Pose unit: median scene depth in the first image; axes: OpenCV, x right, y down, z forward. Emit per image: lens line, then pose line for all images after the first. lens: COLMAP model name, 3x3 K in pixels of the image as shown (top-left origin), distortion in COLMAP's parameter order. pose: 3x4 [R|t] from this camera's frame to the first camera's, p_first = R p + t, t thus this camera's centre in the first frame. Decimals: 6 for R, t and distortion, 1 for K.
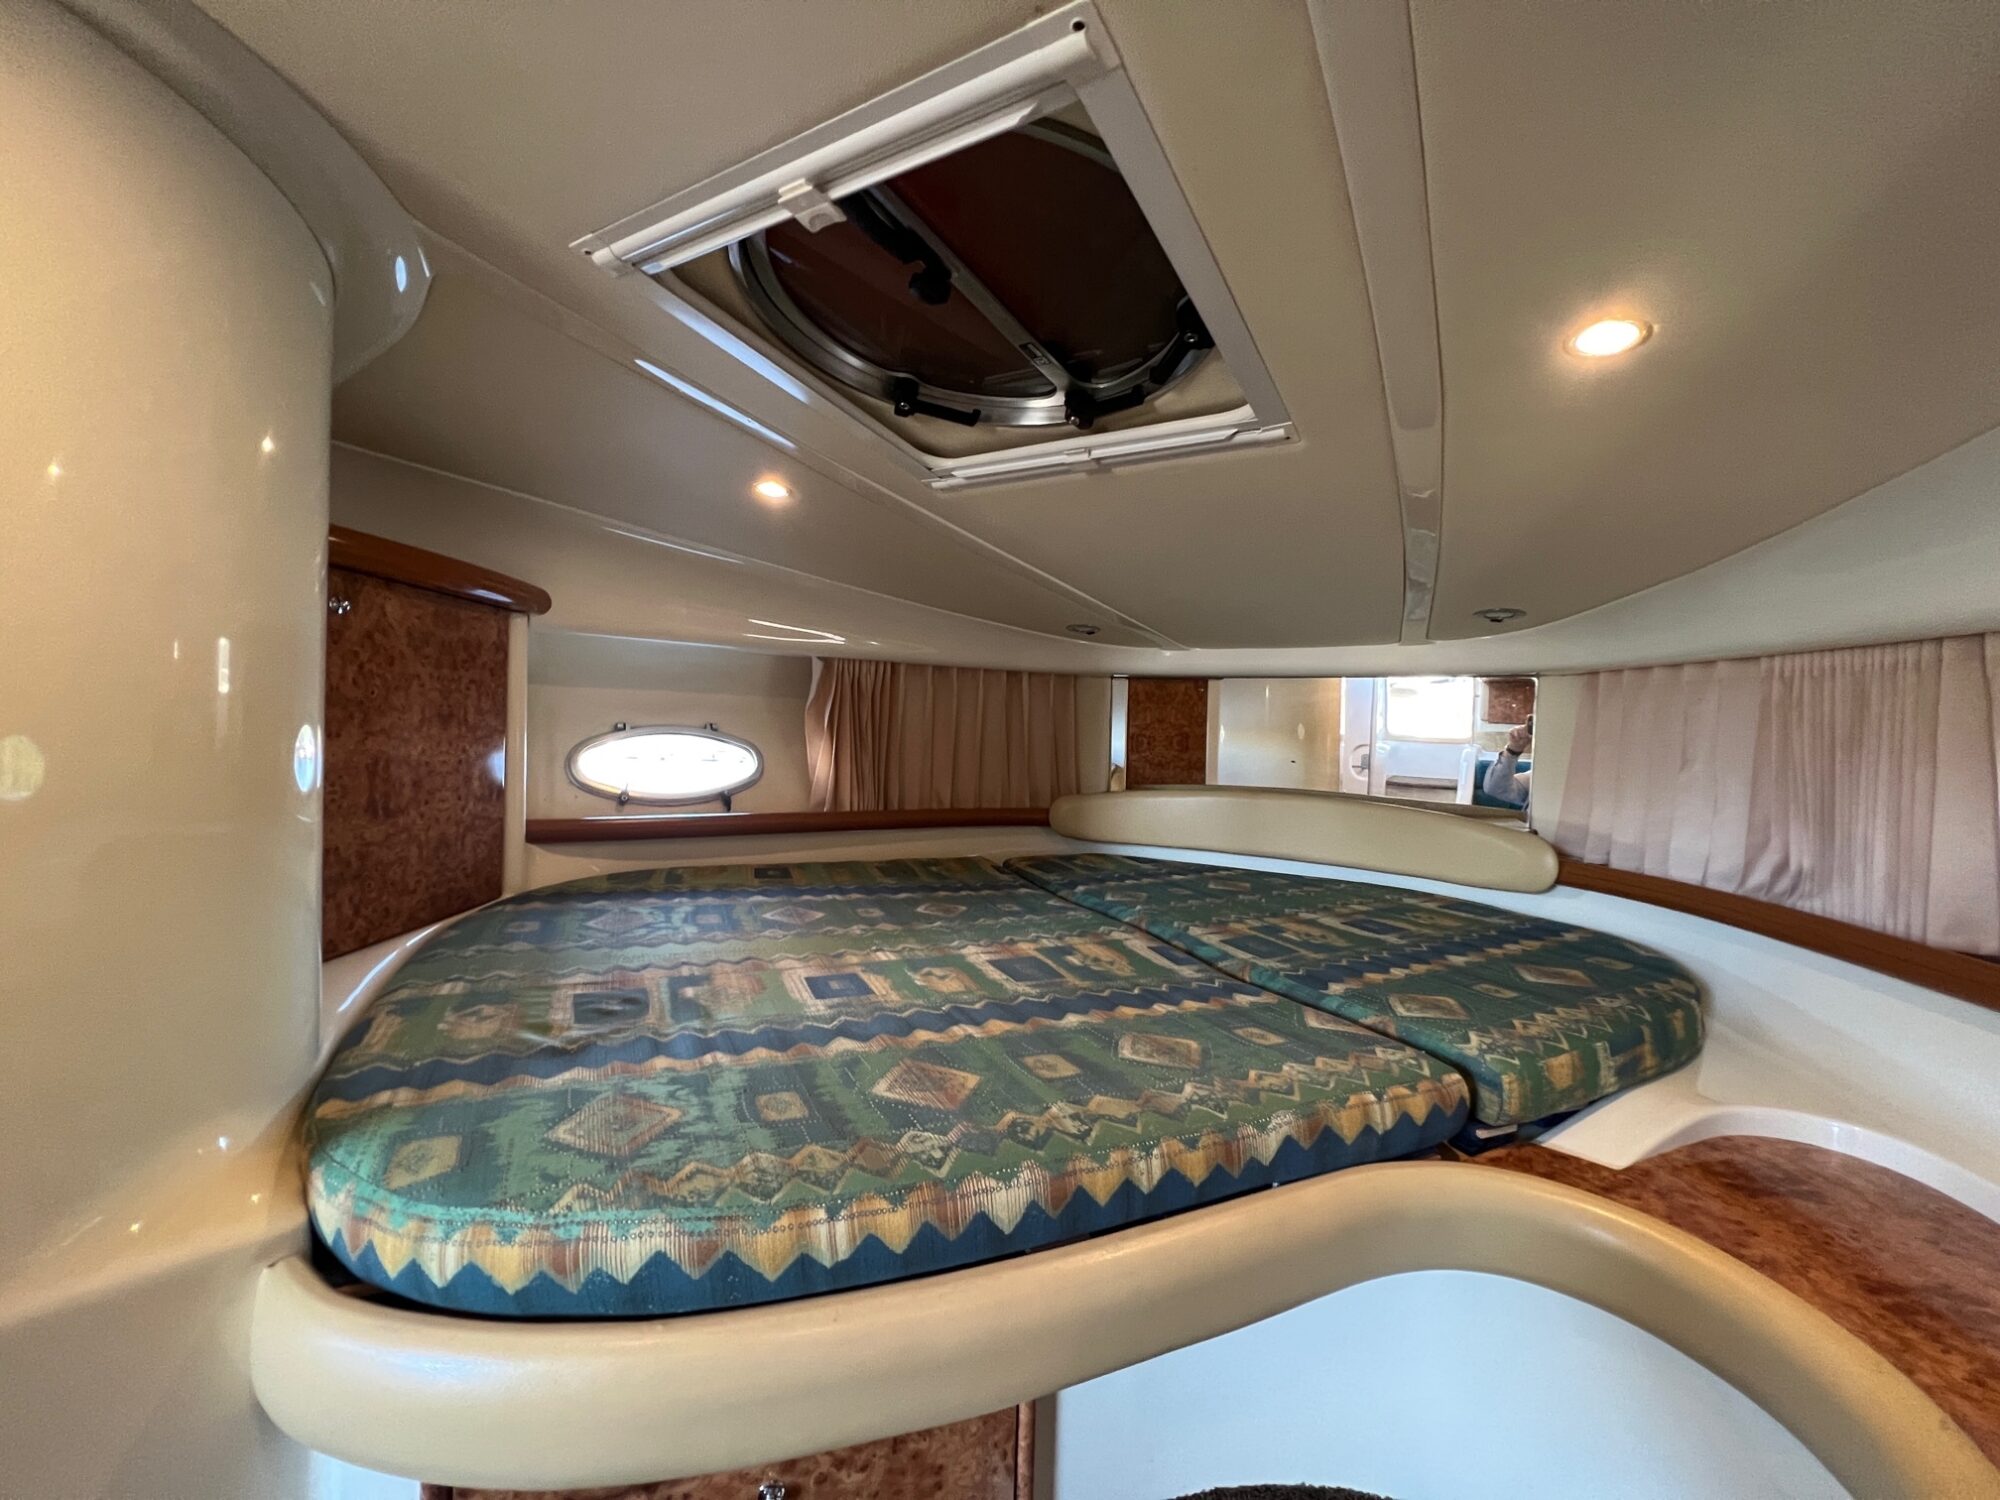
lens RADIAL K [[798.1, 0, 1000.6], [0, 798.1, 749.0], [0, 0, 1]] dist [-0.000895, -0.000006]
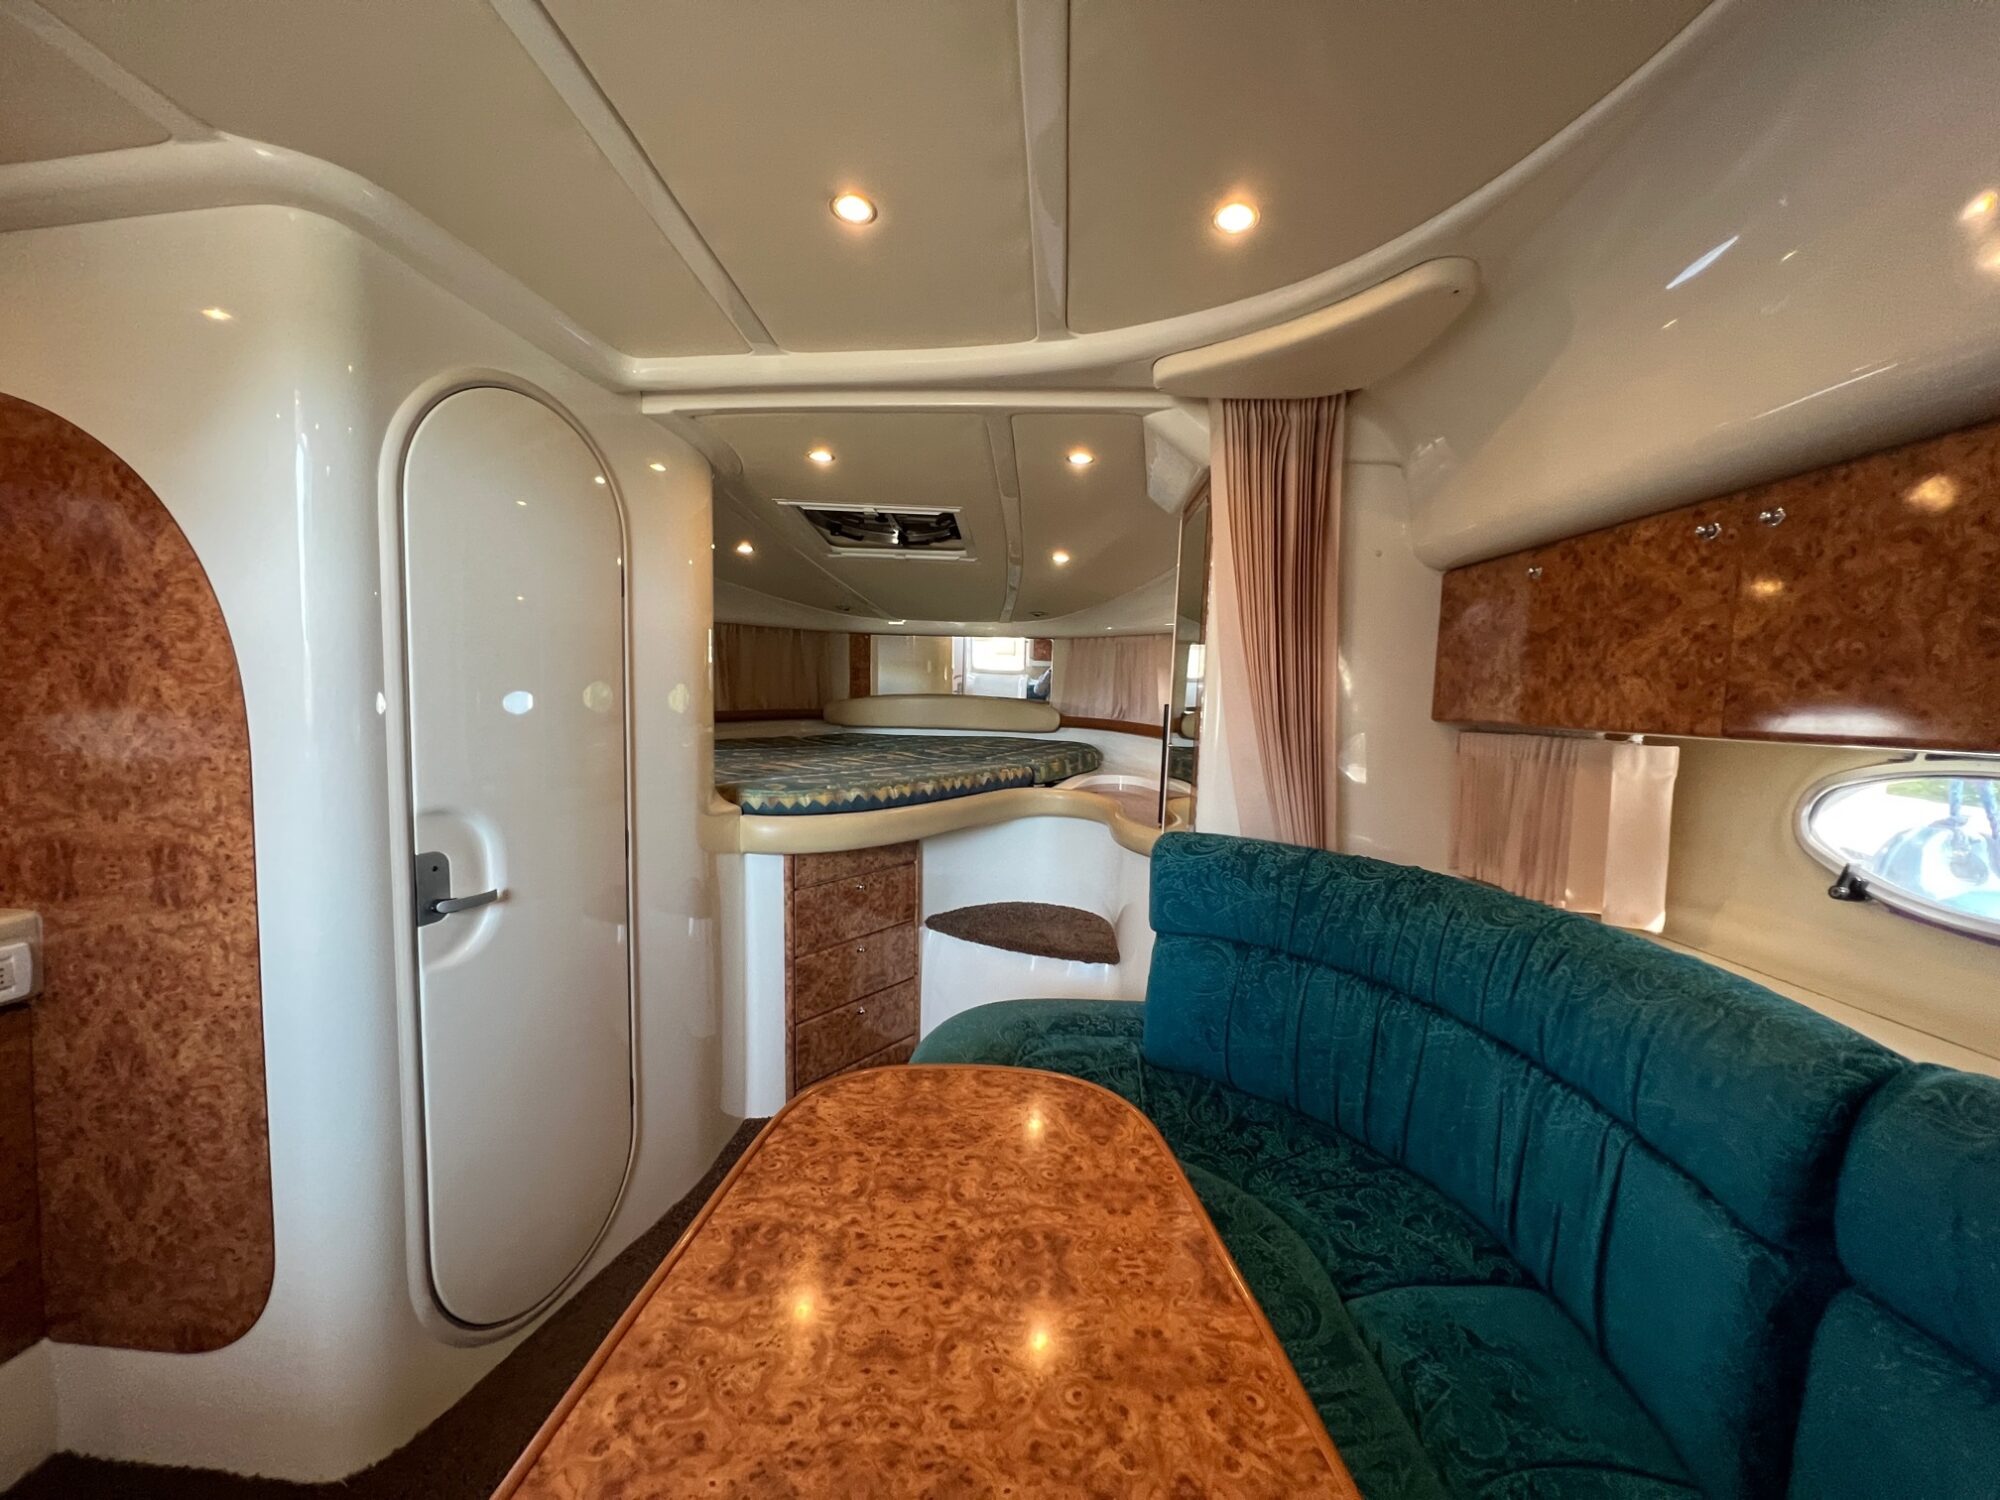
lens RADIAL K [[798.1, 0, 1000.6], [0, 798.1, 749.0], [0, 0, 1]] dist [-0.000895, -0.000006]
pose [[0.872409, -0.053903, 0.485796, -0.973854], [0.015846, 0.996497, 0.082114, 0.053923], [-0.488521, -0.063939, 0.870207, -1.560252]]
